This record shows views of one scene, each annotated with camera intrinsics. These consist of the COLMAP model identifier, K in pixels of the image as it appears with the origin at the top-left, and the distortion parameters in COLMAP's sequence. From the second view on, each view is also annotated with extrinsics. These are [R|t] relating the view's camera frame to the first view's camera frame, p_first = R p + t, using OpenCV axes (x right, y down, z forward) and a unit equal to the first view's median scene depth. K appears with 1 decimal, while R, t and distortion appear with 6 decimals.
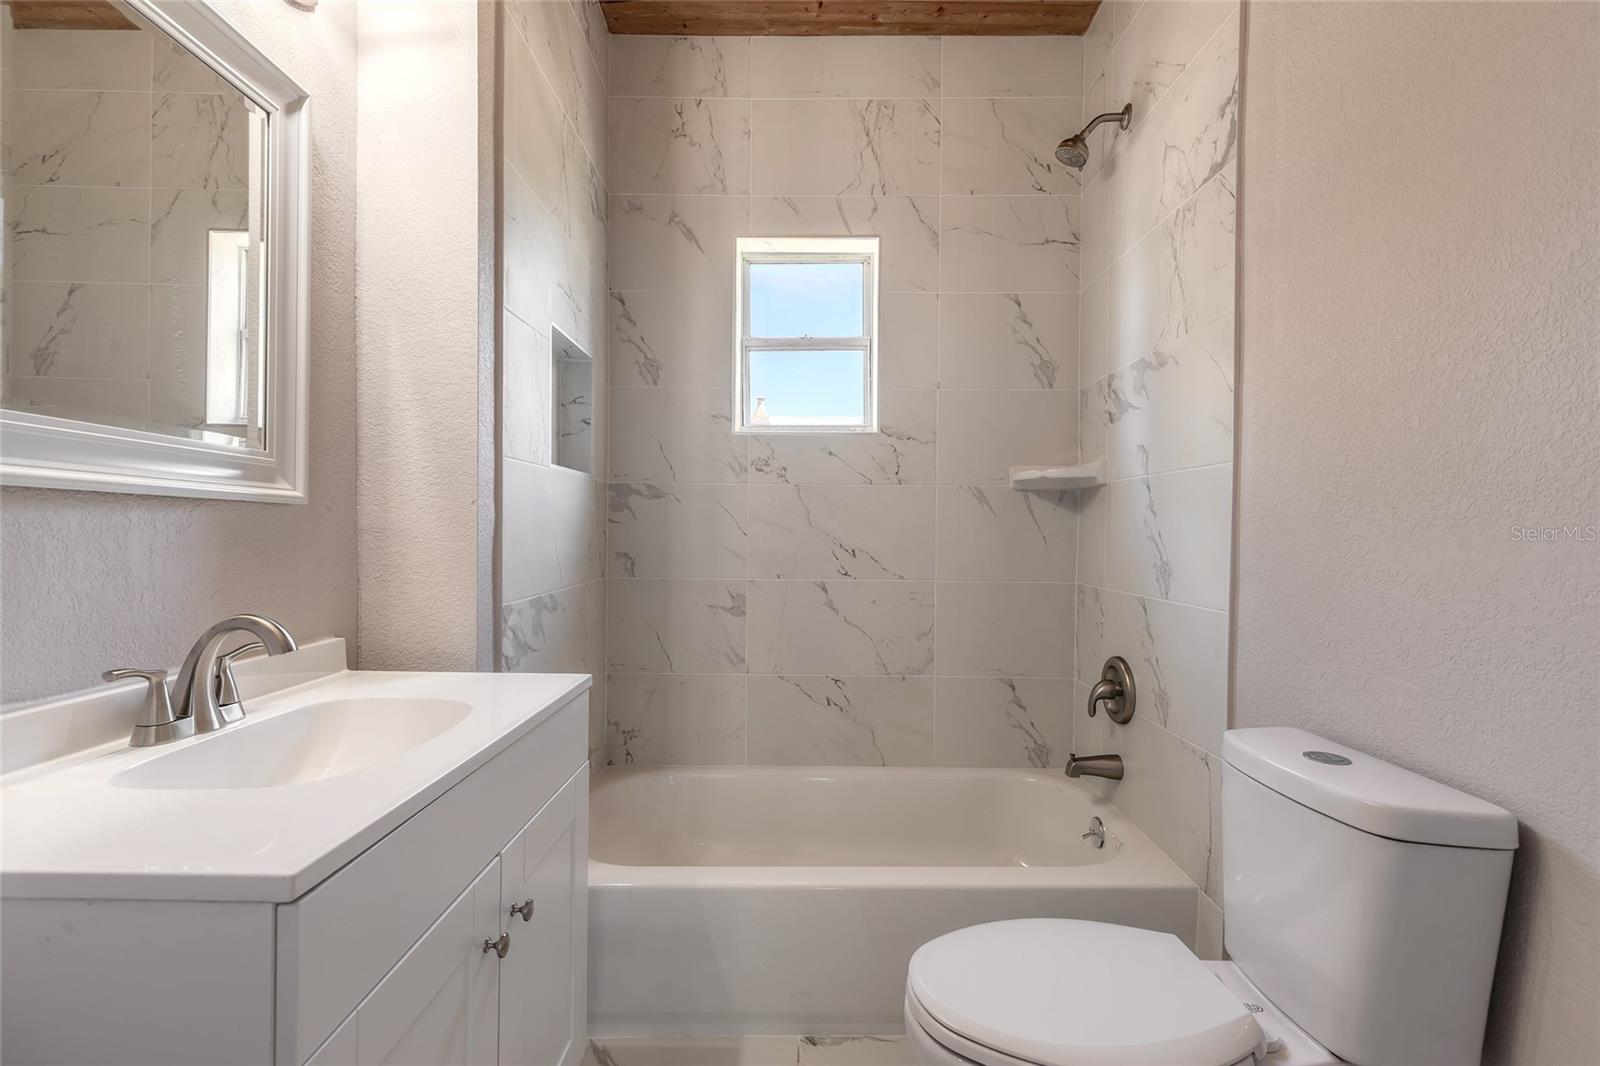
lens RADIAL K [[720.1, 0, 794.4], [0, 720.1, 536.9], [0, 0, 1]] dist [0.002468, 0.000652]
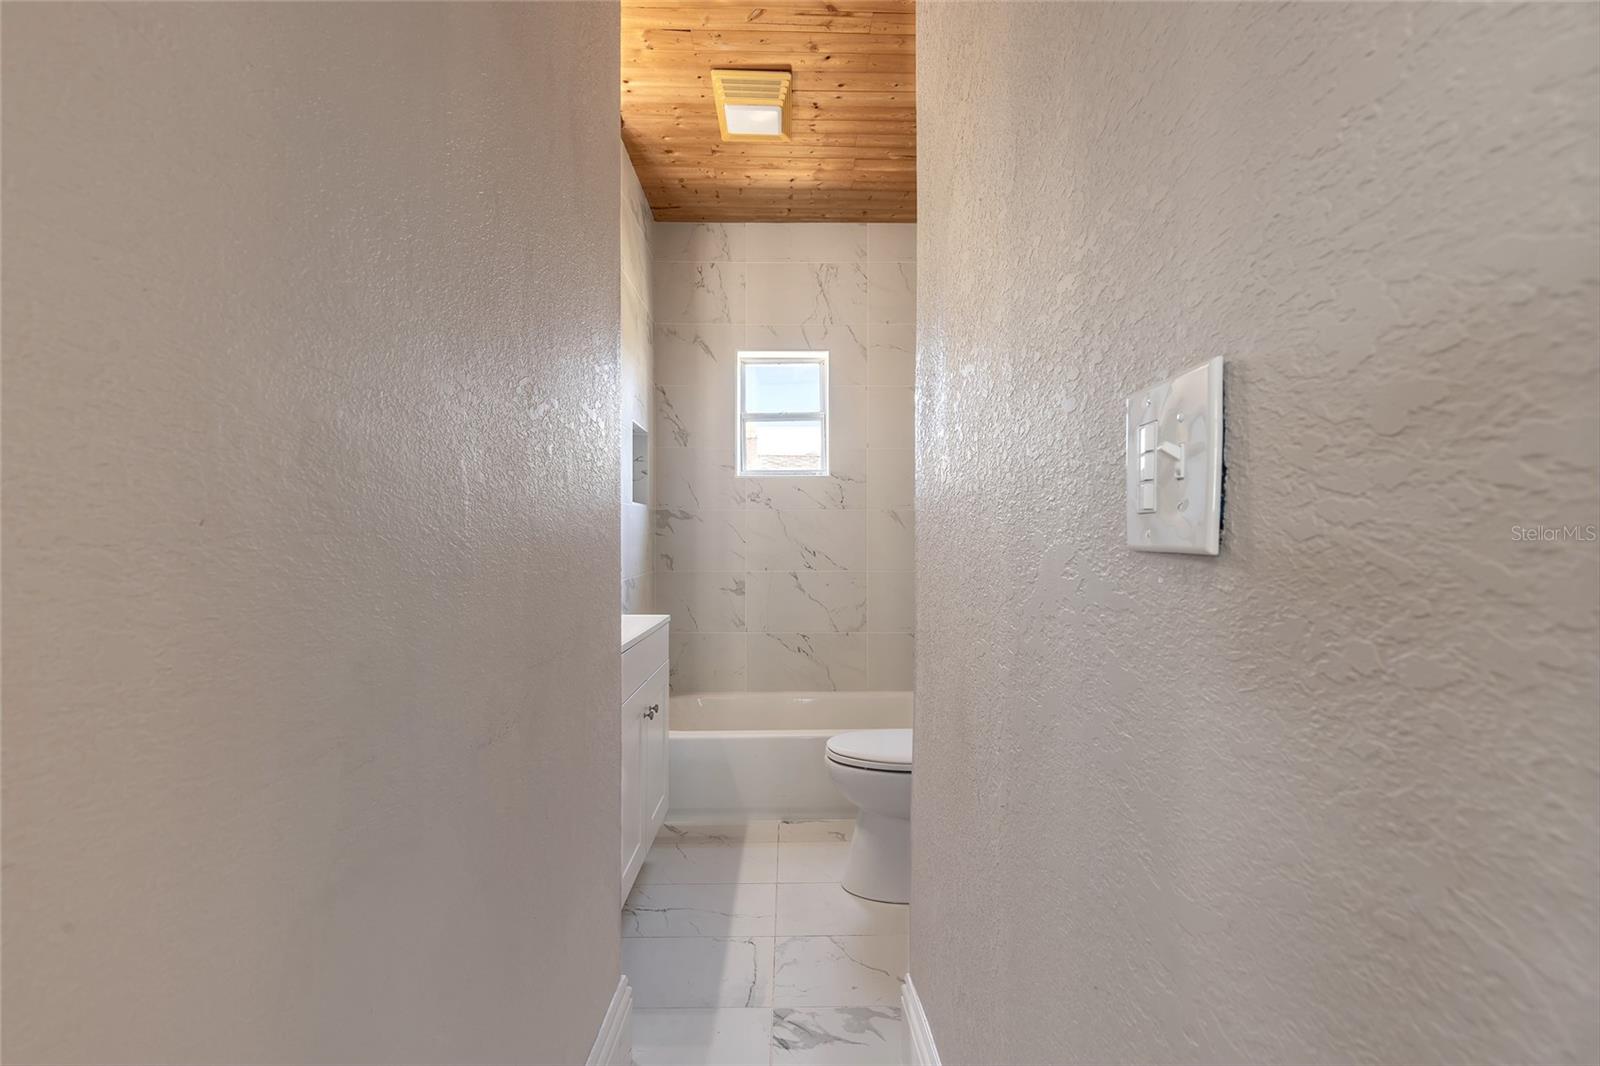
lens RADIAL K [[732.0, 0, 796.5], [0, 732.0, 537.9], [0, 0, 1]] dist [0.002389, 0.000343]
pose [[0.999790, -0.008560, 0.018607, 0.014911], [0.008697, 0.999936, -0.007303, -0.000189], [-0.018543, 0.007463, 0.999800, -0.578163]]
